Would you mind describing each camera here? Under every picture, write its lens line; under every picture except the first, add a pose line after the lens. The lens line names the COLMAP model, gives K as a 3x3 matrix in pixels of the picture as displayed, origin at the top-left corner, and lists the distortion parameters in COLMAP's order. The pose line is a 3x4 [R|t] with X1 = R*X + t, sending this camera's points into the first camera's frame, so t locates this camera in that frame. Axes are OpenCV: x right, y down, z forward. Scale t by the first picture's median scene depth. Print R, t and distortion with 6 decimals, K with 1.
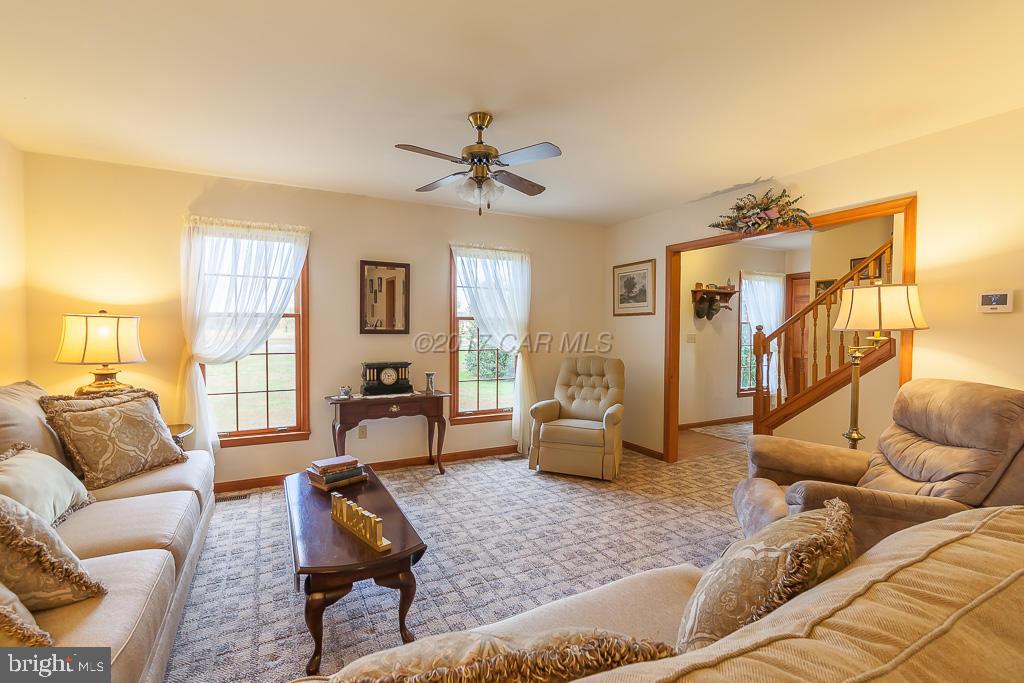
lens RADIAL K [[465.4, 0, 513.3], [0, 465.4, 341.3], [0, 0, 1]] dist [-0.003669, 0.001424]
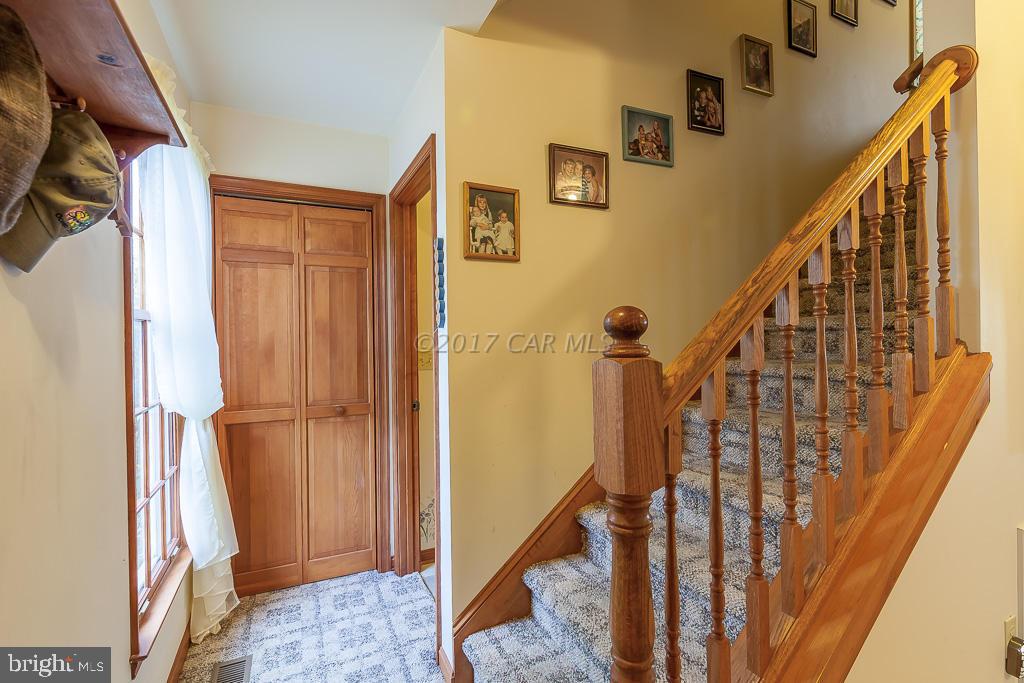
lens RADIAL K [[465.4, 0, 513.1], [0, 465.4, 345.7], [0, 0, 1]] dist [-0.003669, 0.001424]
pose [[0.047008, -0.014238, 0.998793, 0.303037], [0.042587, 0.999018, 0.012237, -0.020910], [-0.997986, 0.041961, 0.047568, 0.852010]]
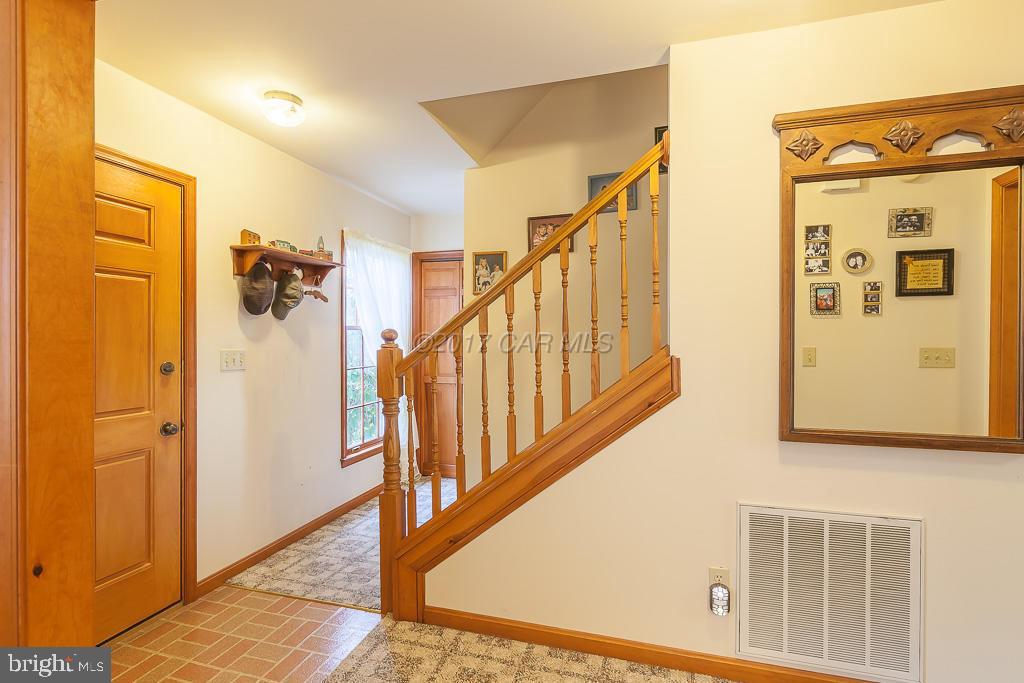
lens RADIAL K [[465.4, 0, 520.3], [0, 465.4, 346.5], [0, 0, 1]] dist [-0.003669, 0.001424]
pose [[0.682802, -0.009785, 0.730537, 0.248815], [0.021401, 0.999749, -0.006611, -0.011048], [-0.730290, 0.020148, 0.682841, 0.515160]]
